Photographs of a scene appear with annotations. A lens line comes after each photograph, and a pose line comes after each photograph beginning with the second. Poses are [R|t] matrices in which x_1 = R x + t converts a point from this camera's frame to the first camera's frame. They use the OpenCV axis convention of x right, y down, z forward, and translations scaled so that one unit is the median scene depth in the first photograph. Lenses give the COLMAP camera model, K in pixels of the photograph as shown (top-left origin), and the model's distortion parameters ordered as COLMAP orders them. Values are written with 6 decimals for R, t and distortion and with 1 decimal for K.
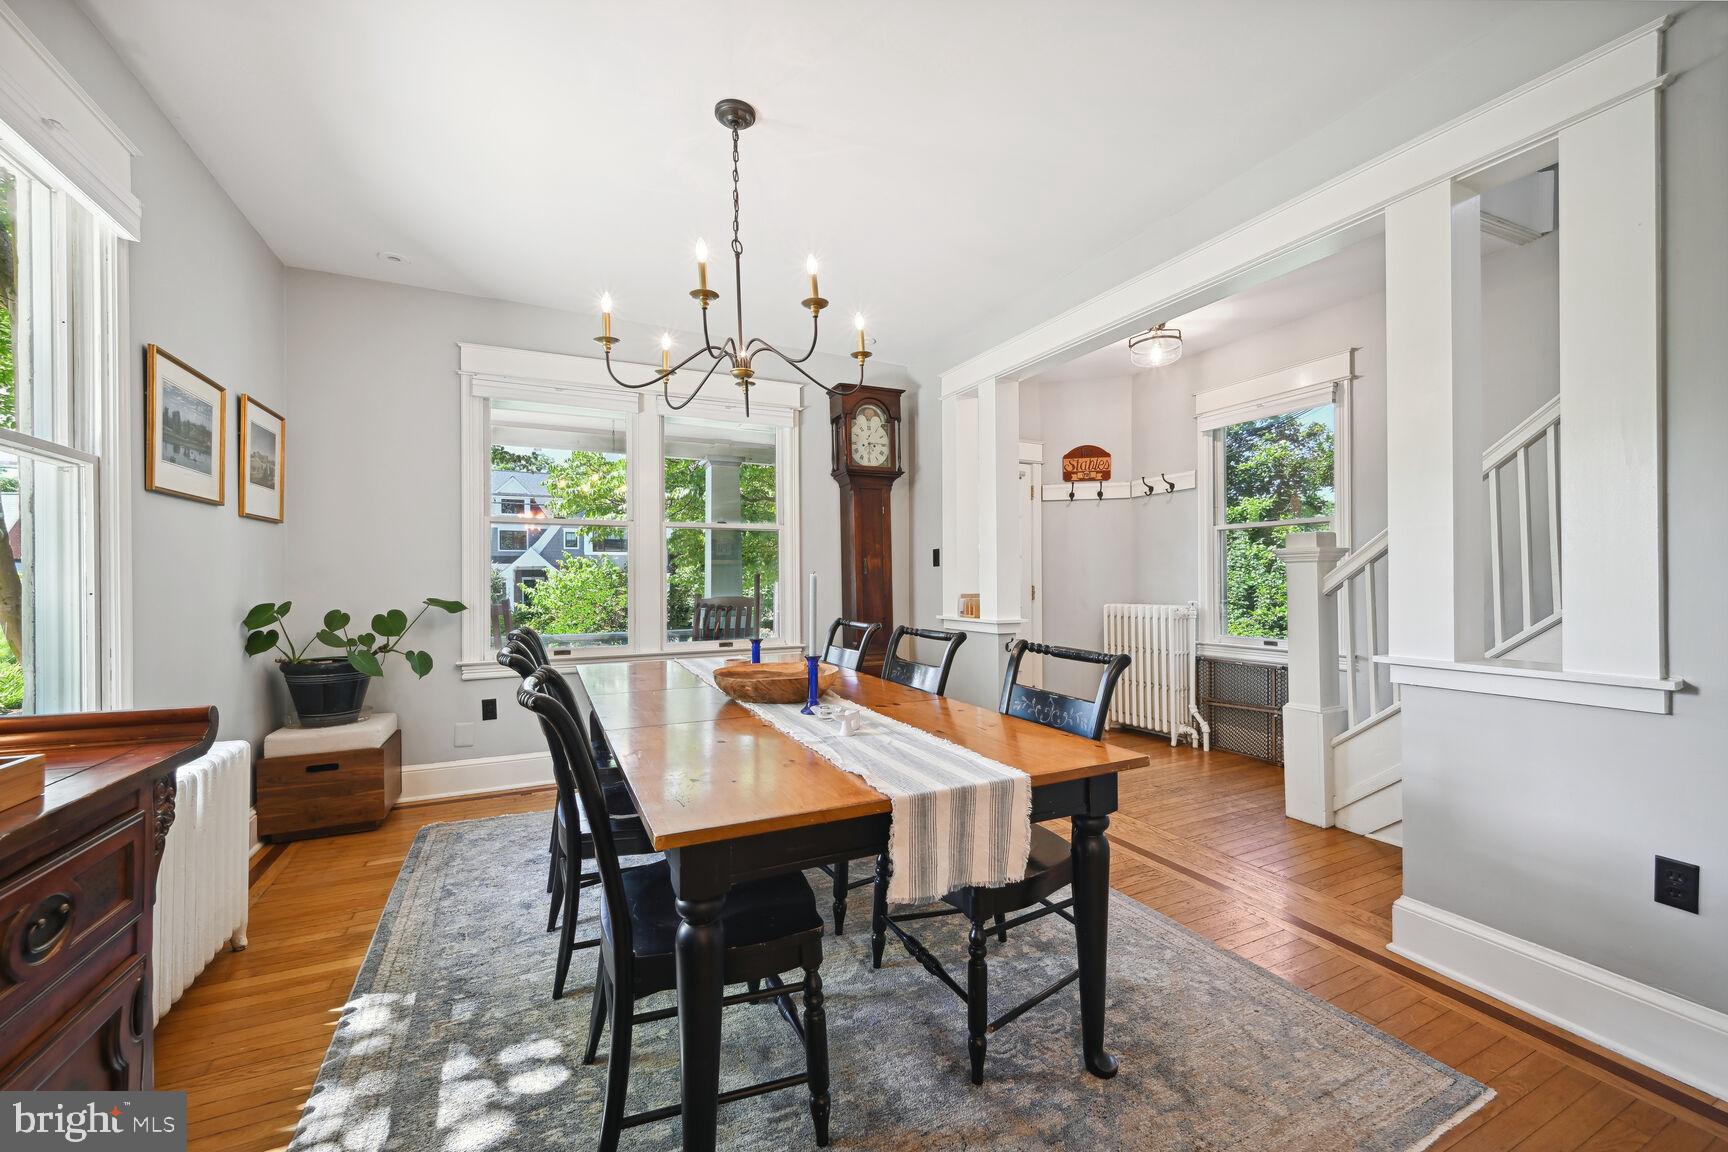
lens RADIAL K [[683.1, 0, 871.7], [0, 683.1, 573.1], [0, 0, 1]] dist [0.002893, -0.000140]
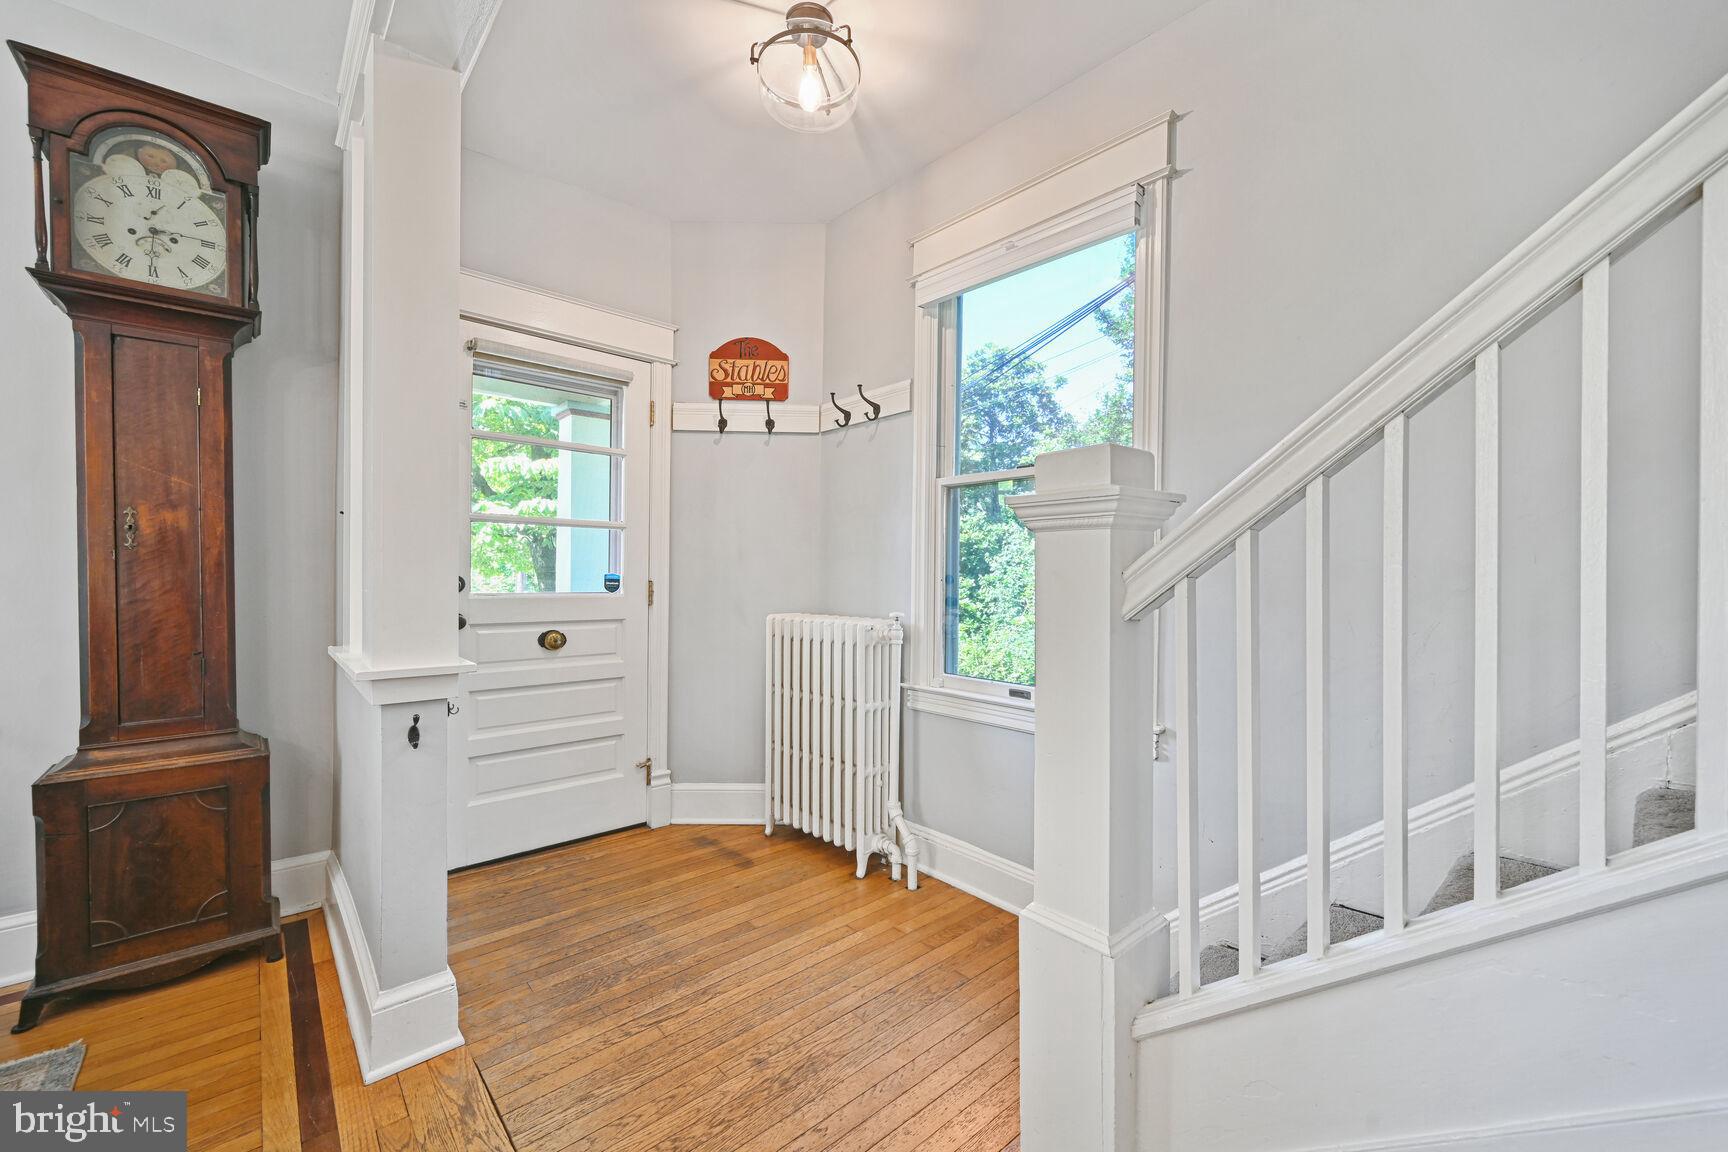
lens RADIAL K [[721.8, 0, 864.0], [0, 721.8, 576.0], [0, 0, 1]] dist [0.001191, 0.000174]
pose [[0.961639, 0.014571, 0.273930, 0.278487], [-0.018852, 0.999738, 0.013001, 0.004169], [-0.273669, -0.017666, 0.961662, 0.440866]]
